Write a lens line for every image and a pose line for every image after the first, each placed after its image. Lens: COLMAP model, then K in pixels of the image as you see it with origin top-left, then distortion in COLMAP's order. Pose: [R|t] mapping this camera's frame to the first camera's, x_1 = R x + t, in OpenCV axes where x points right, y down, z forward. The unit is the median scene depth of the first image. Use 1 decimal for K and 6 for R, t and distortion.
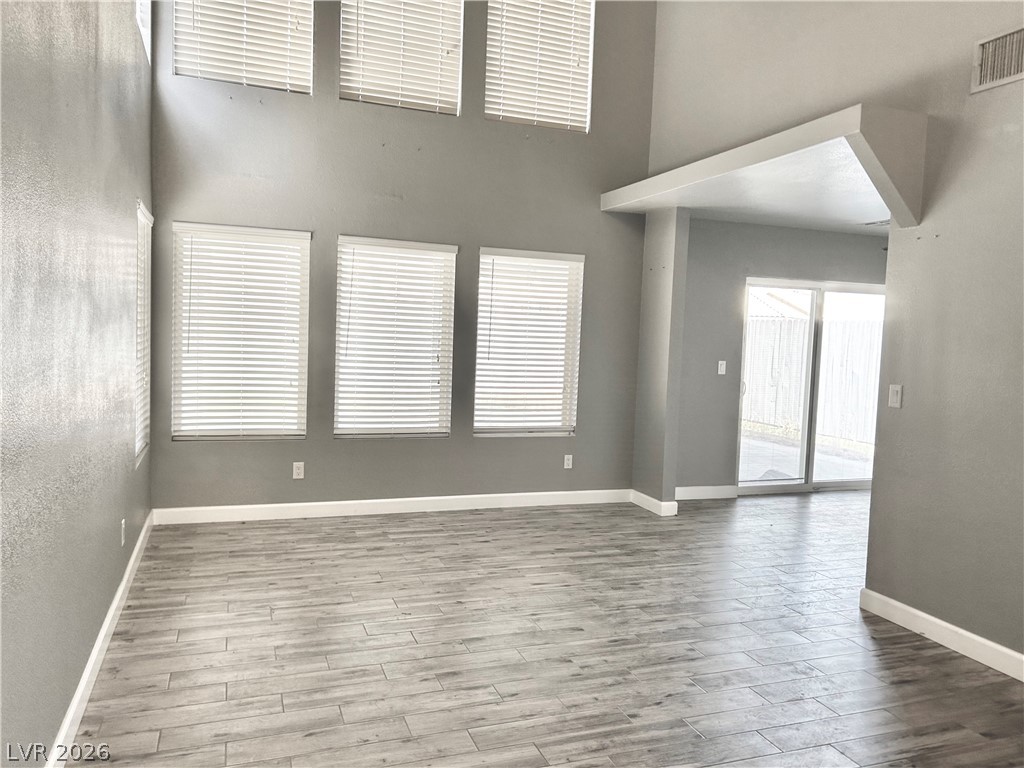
lens RADIAL K [[771.7, 0, 515.4], [0, 771.7, 385.0], [0, 0, 1]] dist [0.027882, -0.001035]
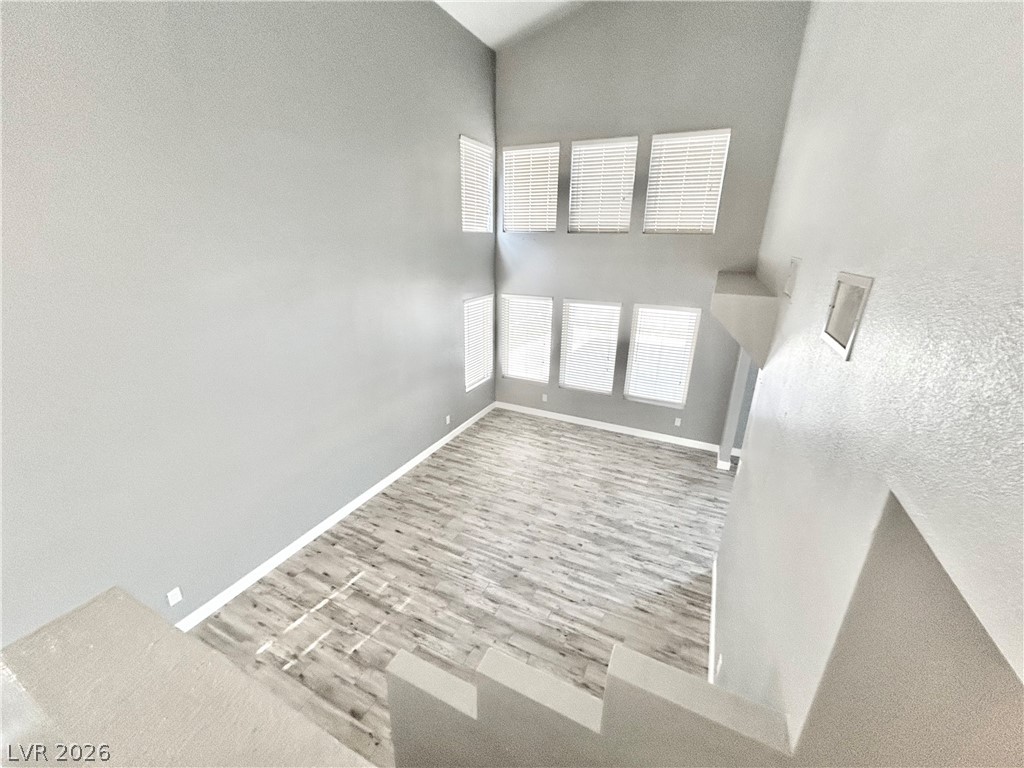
lens RADIAL K [[410.6, 0, 512.0], [0, 410.6, 384.0], [0, 0, 1]] dist [-0.000071, -0.000900]
pose [[0.688367, 0.214471, -0.692931, 0.538750], [-0.038051, 0.964651, 0.260771, -0.268221], [0.724364, -0.153139, 0.672194, 0.092441]]
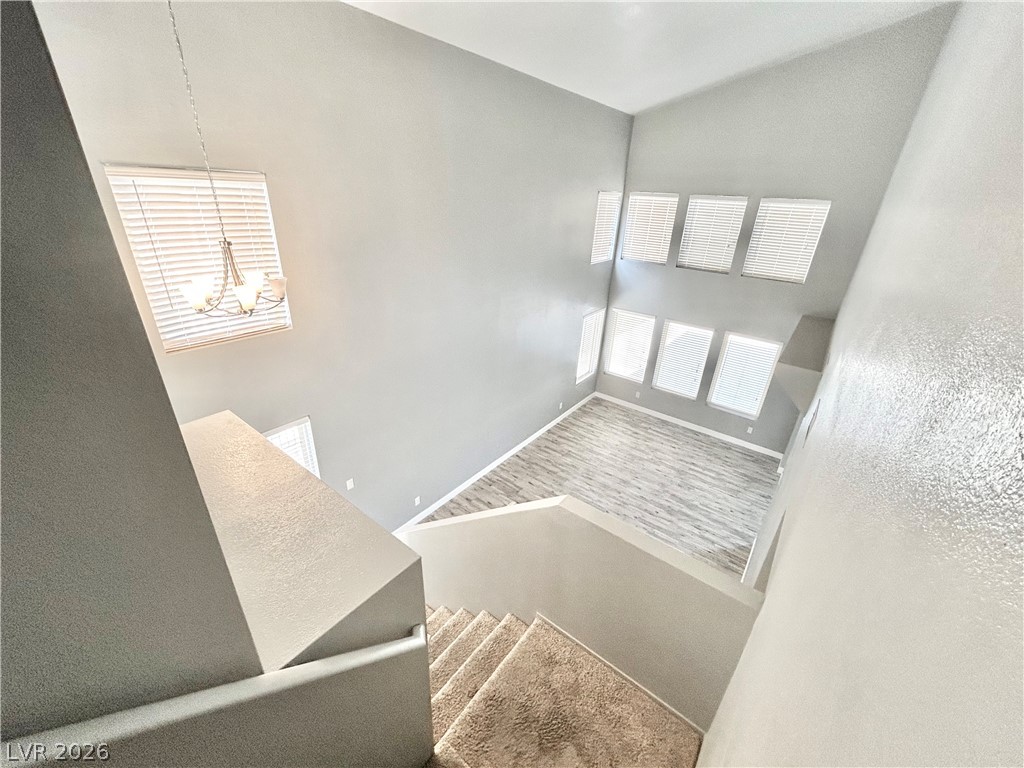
lens RADIAL K [[412.3, 0, 514.8], [0, 412.3, 384.1], [0, 0, 1]] dist [-0.000680, -0.000144]
pose [[0.527919, 0.346287, -0.775492, 0.696112], [-0.083012, 0.929768, 0.358666, -0.467165], [0.845228, -0.124971, 0.519588, -0.200084]]
